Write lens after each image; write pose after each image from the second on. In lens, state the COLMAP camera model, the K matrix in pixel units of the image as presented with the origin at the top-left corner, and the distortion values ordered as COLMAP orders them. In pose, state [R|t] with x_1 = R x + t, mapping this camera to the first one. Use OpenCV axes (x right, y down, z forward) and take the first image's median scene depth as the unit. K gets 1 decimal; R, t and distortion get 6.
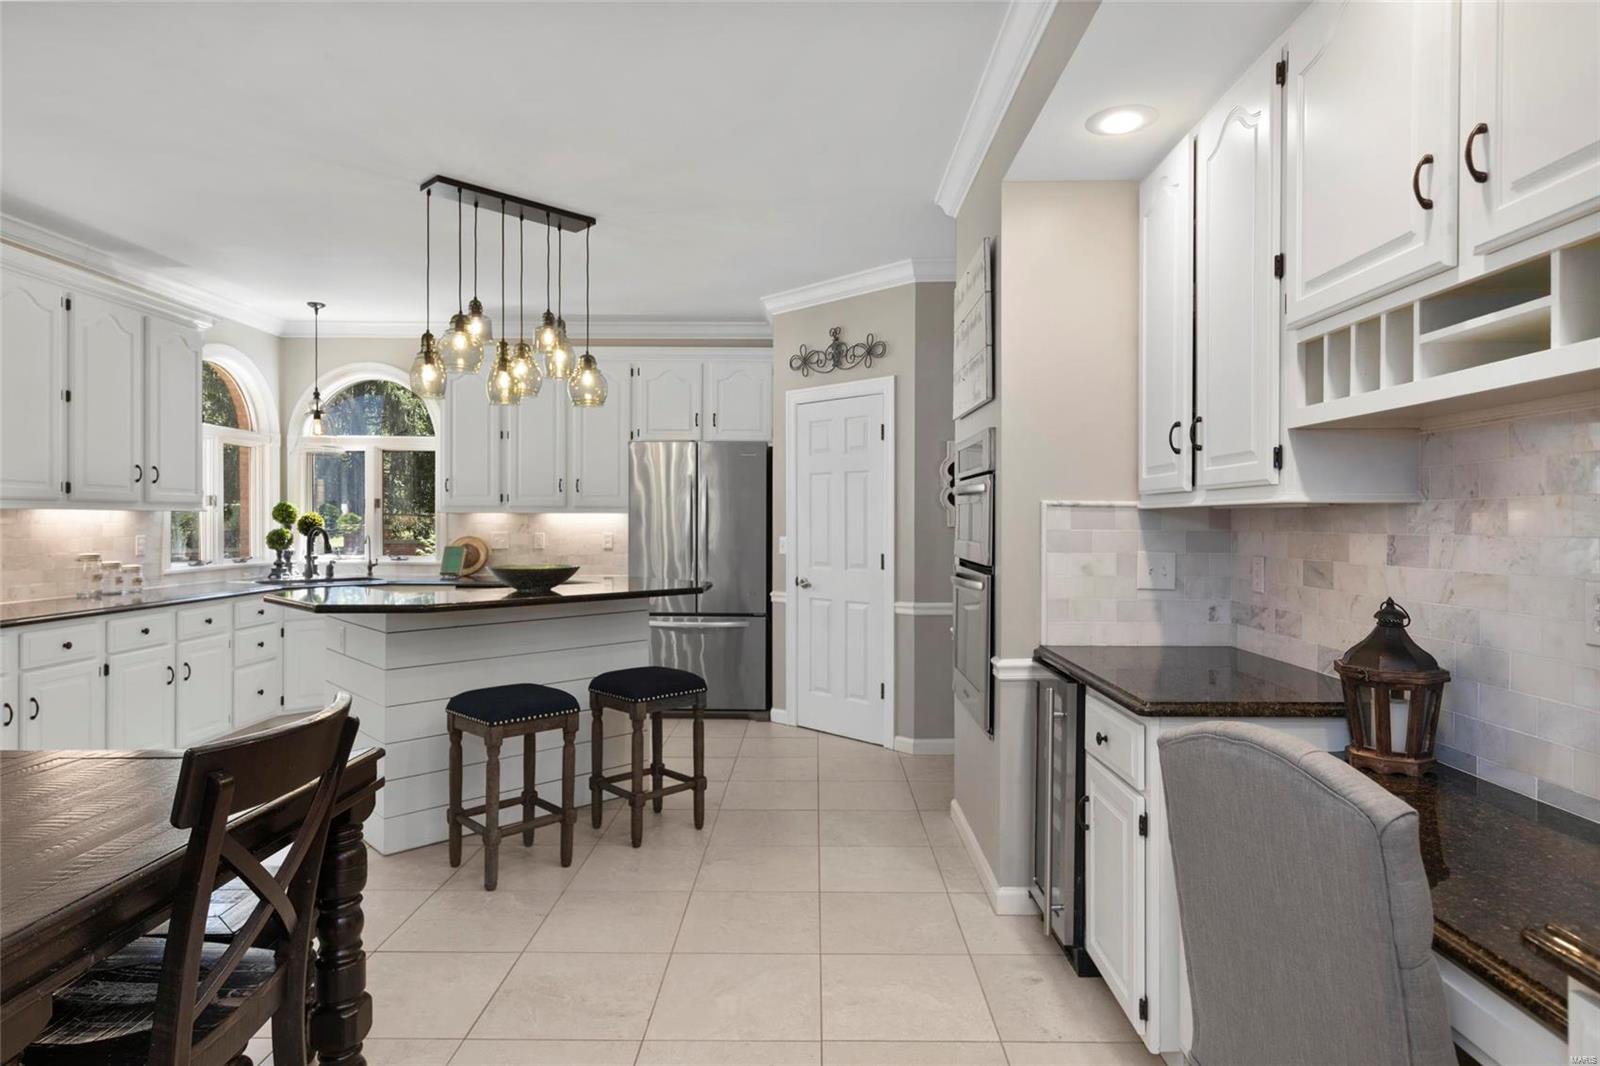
lens RADIAL K [[894.0, 0, 803.2], [0, 894.0, 522.7], [0, 0, 1]] dist [0.003450, 0.000080]
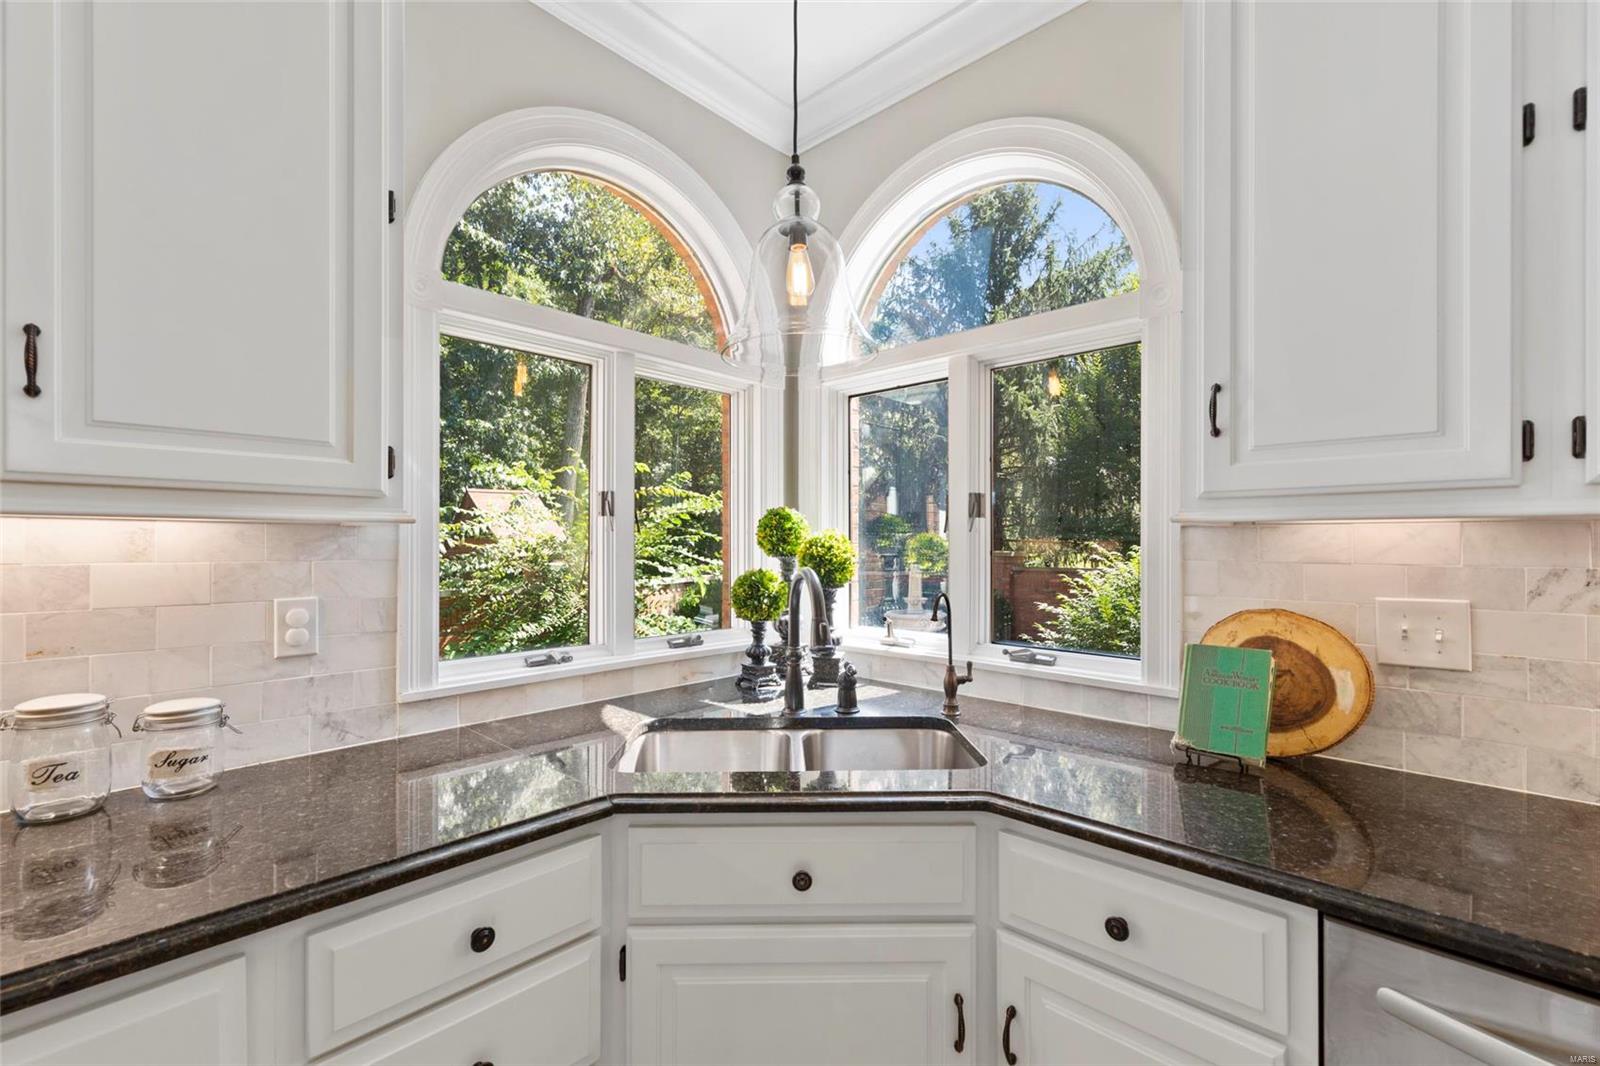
lens RADIAL K [[689.6, 0, 807.0], [0, 689.6, 541.1], [0, 0, 1]] dist [0.005020, -0.000173]
pose [[0.740906, -0.004114, -0.671596, -0.352501], [-0.001817, 0.999965, -0.008130, -0.003994], [0.671607, 0.007243, 0.740873, 0.778078]]
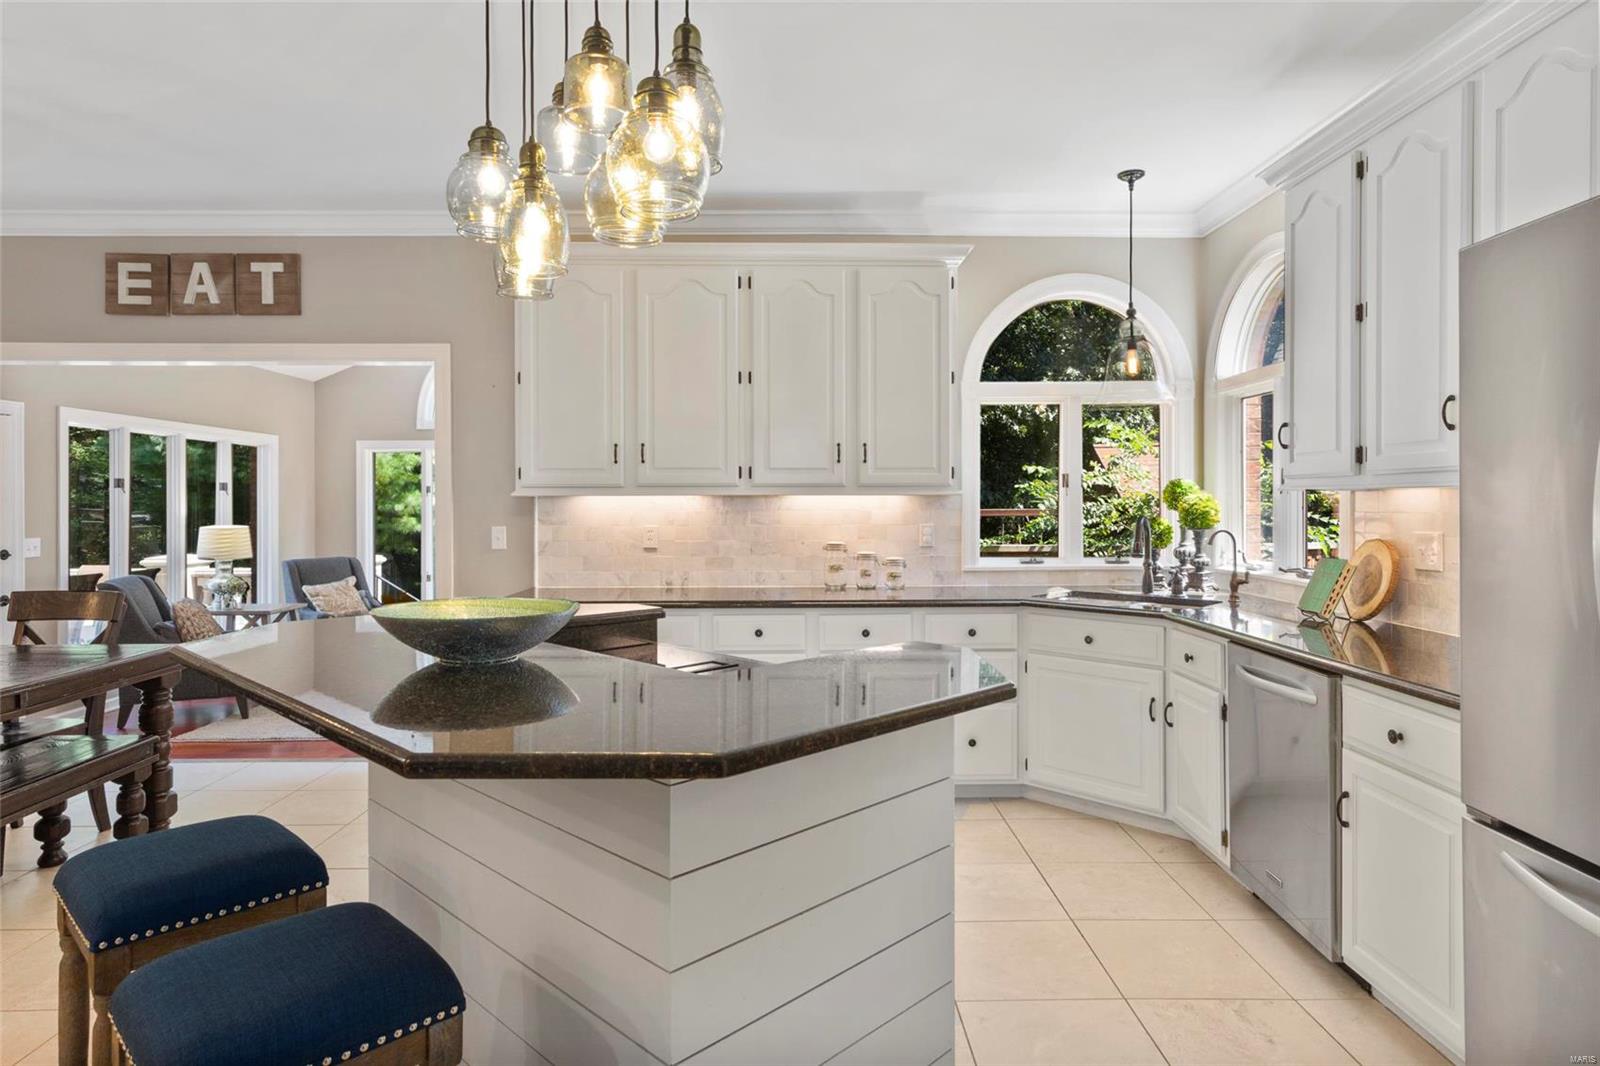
lens RADIAL K [[894.0, 0, 792.2], [0, 894.0, 509.2], [0, 0, 1]] dist [0.003450, 0.000080]
pose [[0.020732, 0.005551, -0.999770, 0.100434], [-0.000351, 0.999985, 0.005545, -0.003602], [0.999785, 0.000236, 0.020734, 0.708262]]
